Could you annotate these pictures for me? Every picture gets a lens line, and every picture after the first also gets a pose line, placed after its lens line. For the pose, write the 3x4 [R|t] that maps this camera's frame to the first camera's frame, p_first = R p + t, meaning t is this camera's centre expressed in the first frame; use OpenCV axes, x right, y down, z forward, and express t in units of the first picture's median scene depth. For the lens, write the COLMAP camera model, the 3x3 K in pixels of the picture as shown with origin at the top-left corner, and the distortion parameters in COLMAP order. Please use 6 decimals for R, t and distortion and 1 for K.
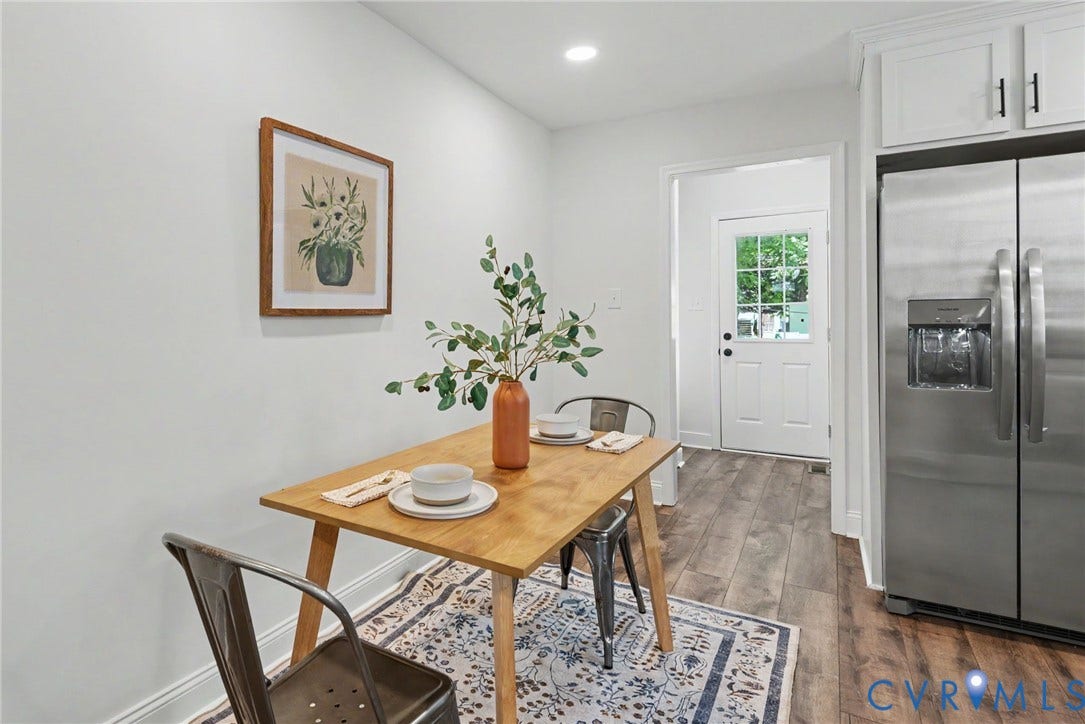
lens RADIAL K [[549.6, 0, 510.1], [0, 549.6, 324.6], [0, 0, 1]] dist [-0.007635, -0.000275]
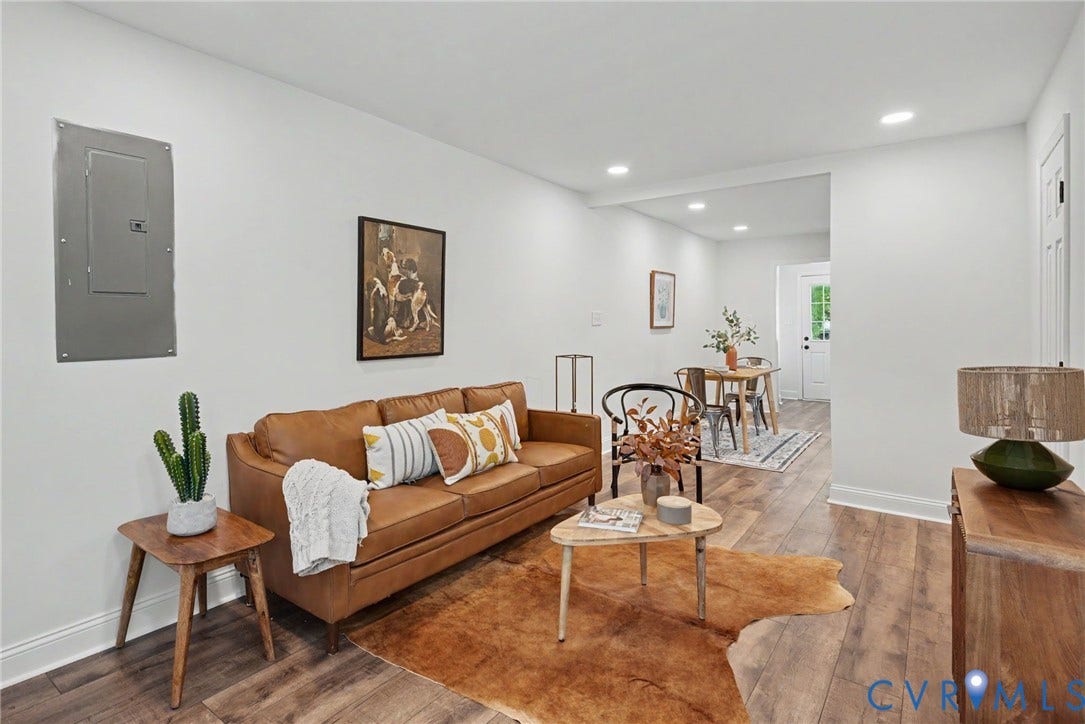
lens RADIAL K [[499.9, 0, 562.4], [0, 499.9, 332.1], [0, 0, 1]] dist [0.012016, -0.001931]
pose [[0.994517, -0.001366, -0.104567, -0.583167], [0.000765, 0.999983, -0.005781, 0.020405], [0.104573, 0.005669, 0.994501, -1.823520]]
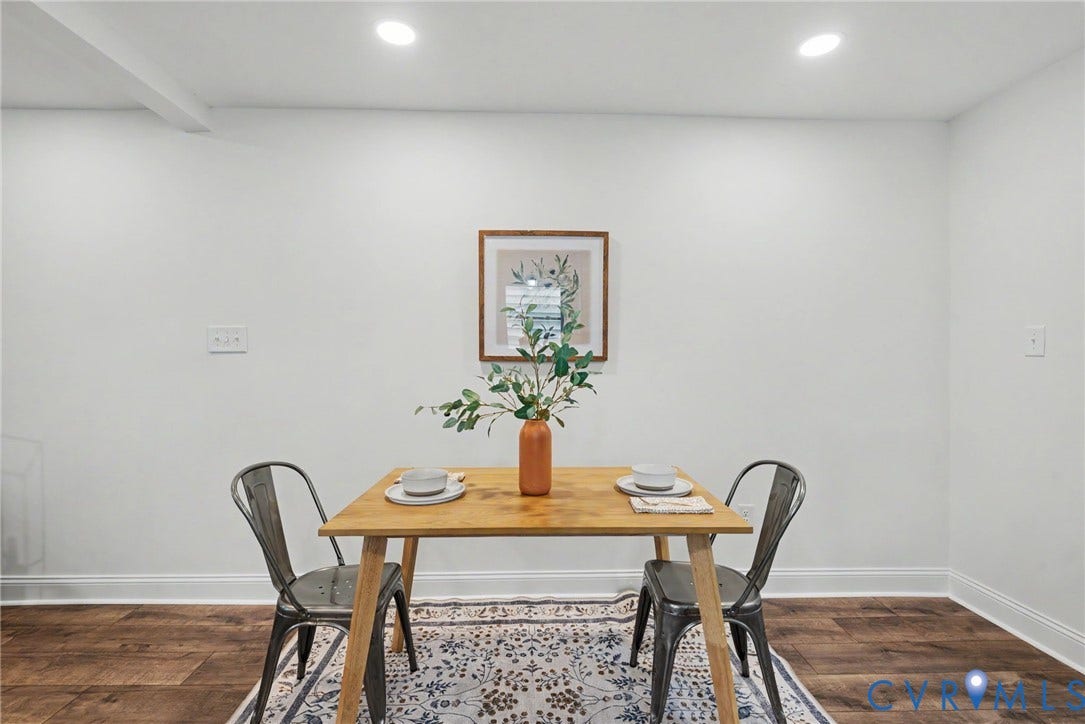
lens RADIAL K [[499.9, 0, 545.0], [0, 499.9, 364.8], [0, 0, 1]] dist [0.012016, -0.001931]
pose [[0.543965, 0.016612, -0.838943, 0.688620], [-0.024233, 0.999698, 0.004082, -0.012349], [0.838758, 0.018110, 0.544204, 0.338650]]
